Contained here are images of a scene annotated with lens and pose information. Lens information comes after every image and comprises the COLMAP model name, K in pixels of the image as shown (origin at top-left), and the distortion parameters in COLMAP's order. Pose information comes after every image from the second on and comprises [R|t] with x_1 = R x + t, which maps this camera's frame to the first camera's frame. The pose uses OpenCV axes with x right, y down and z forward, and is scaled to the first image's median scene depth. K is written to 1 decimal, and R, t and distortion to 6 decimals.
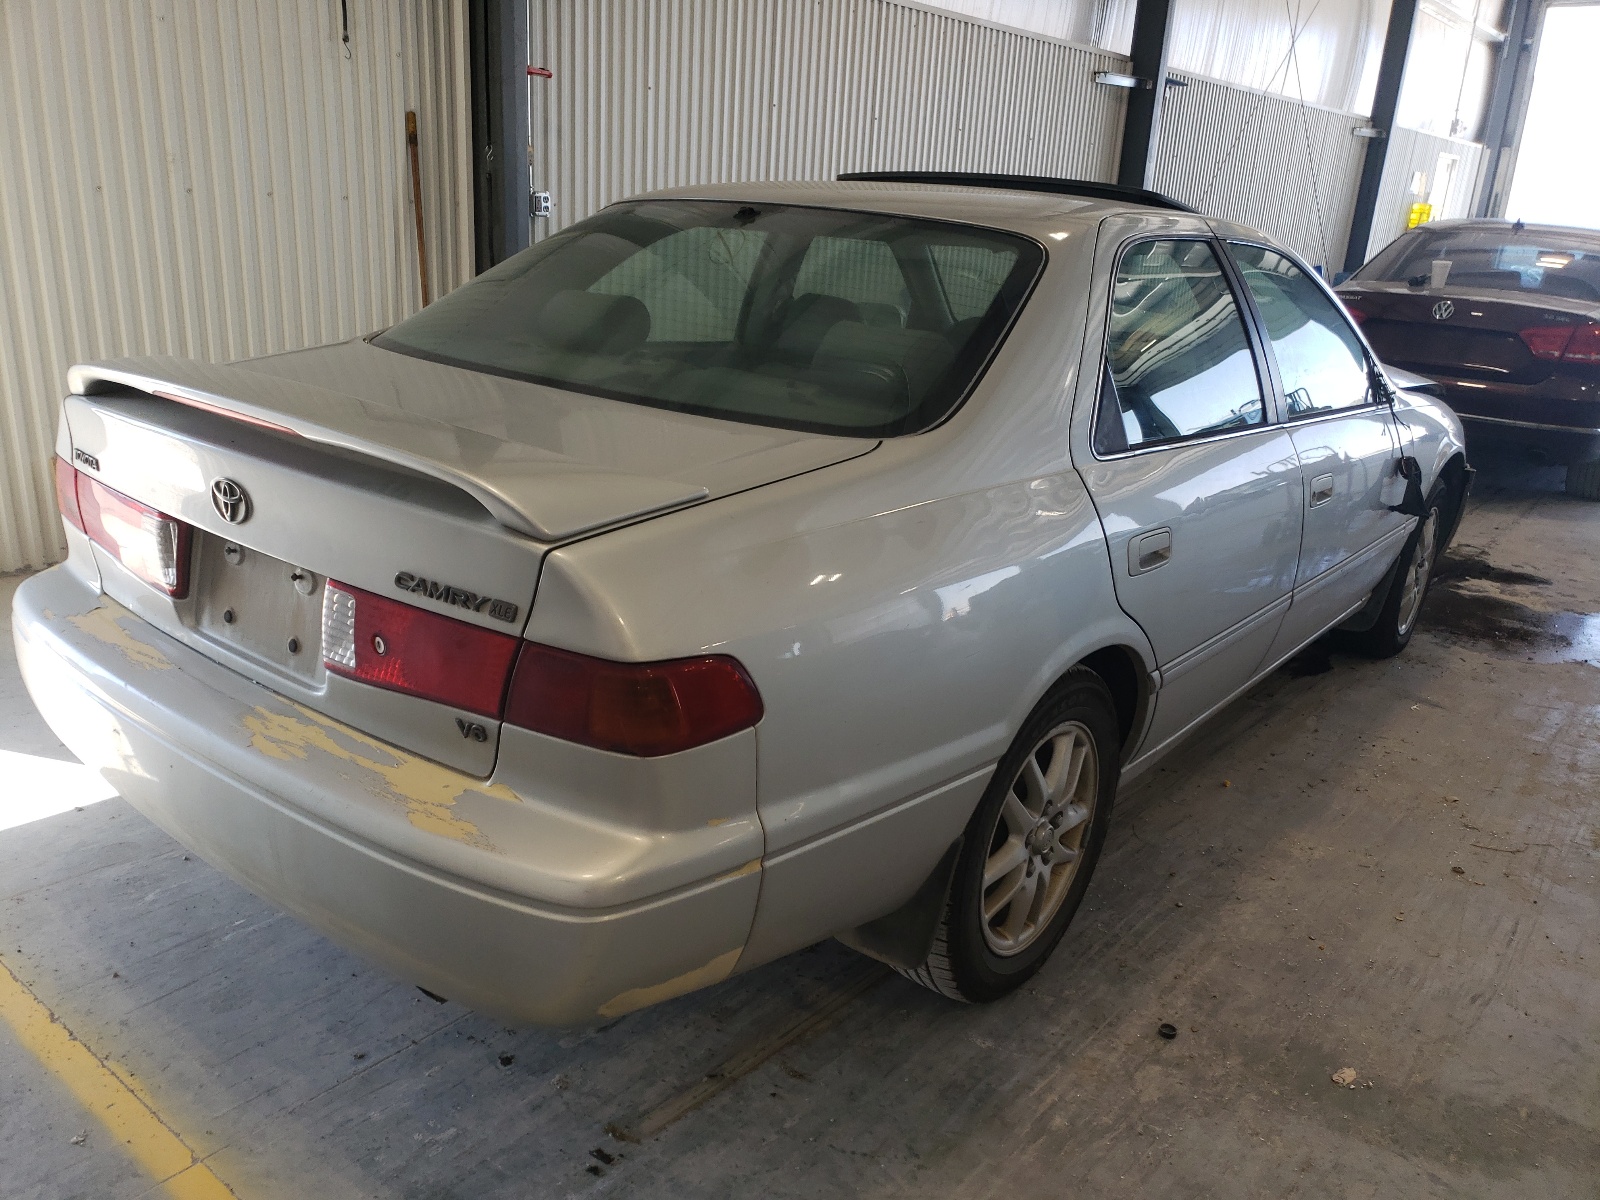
lens RADIAL K [[1281.7, 0, 783.4], [0, 1281.7, 597.7], [0, 0, 1]] dist [0.087476, -0.113853]
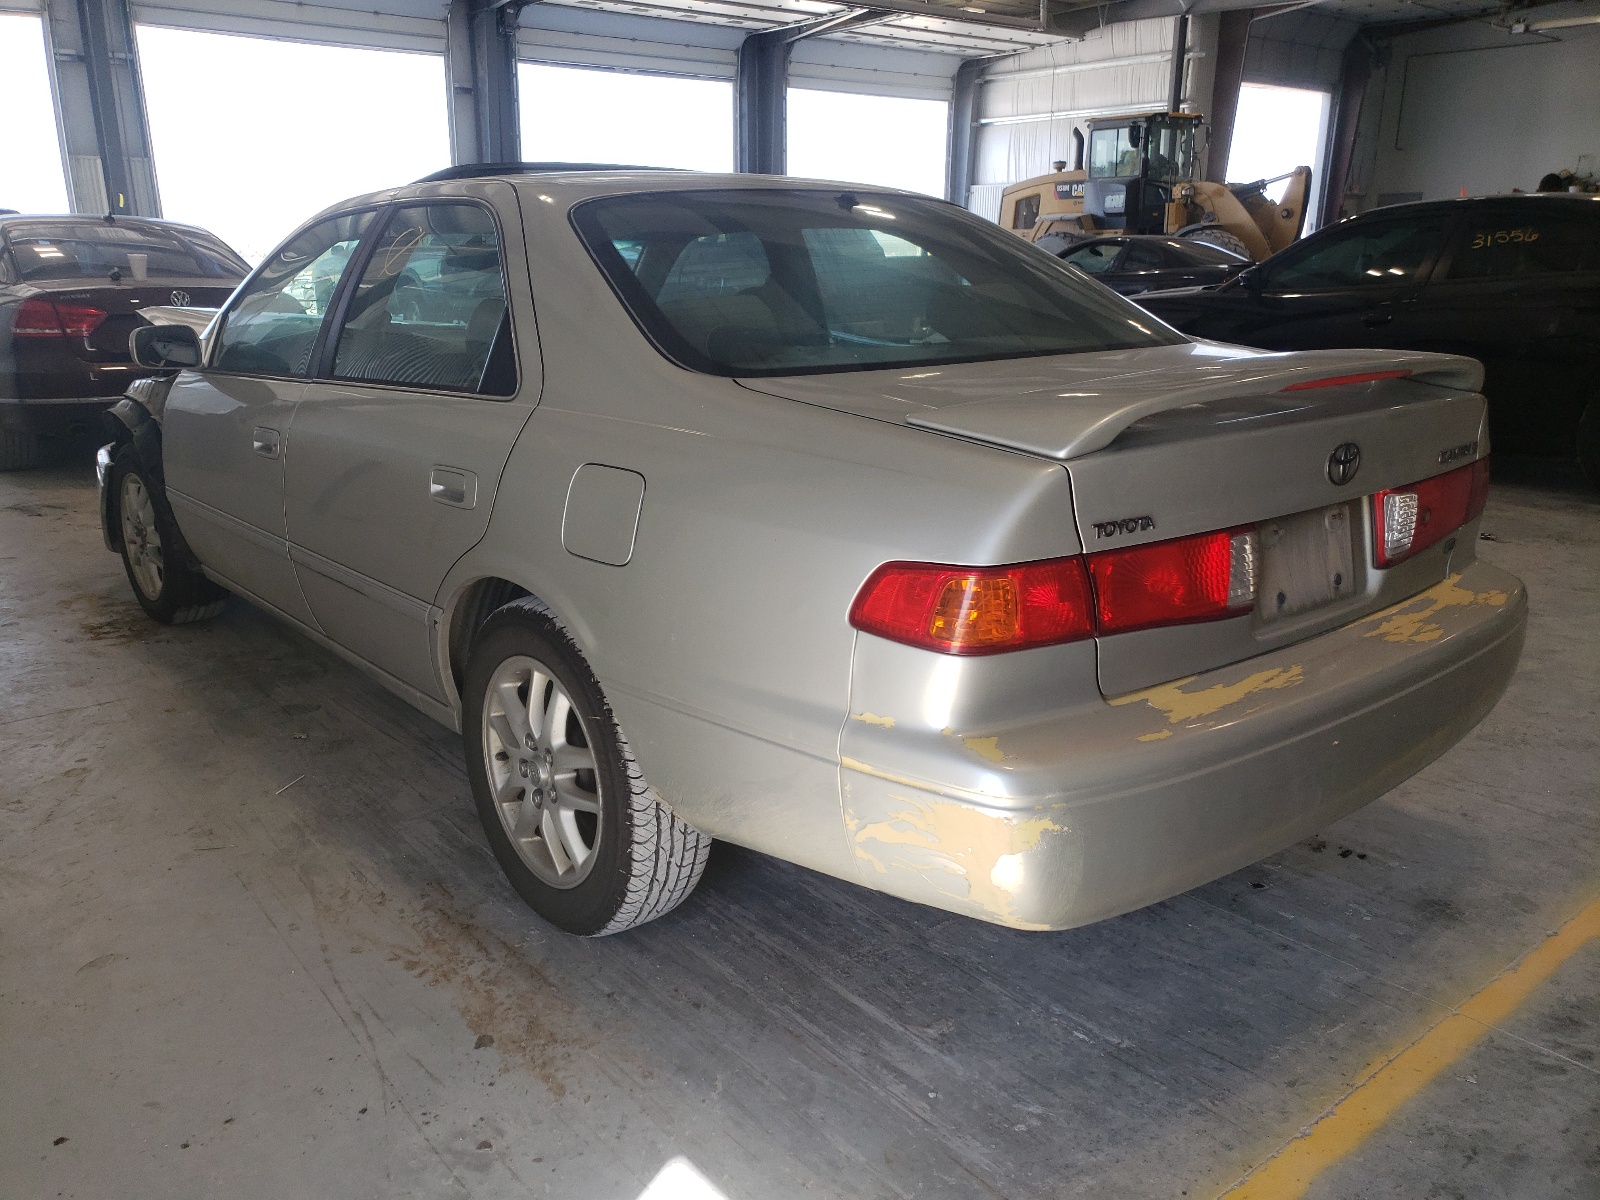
lens RADIAL K [[1281.7, 0, 783.4], [0, 1281.7, 597.7], [0, 0, 1]] dist [0.087476, -0.113853]
pose [[0.180625, -0.318541, 0.930541, -1.534924], [0.316655, 0.914562, 0.251606, -0.387184], [-0.931184, 0.249214, 0.266060, 1.171068]]
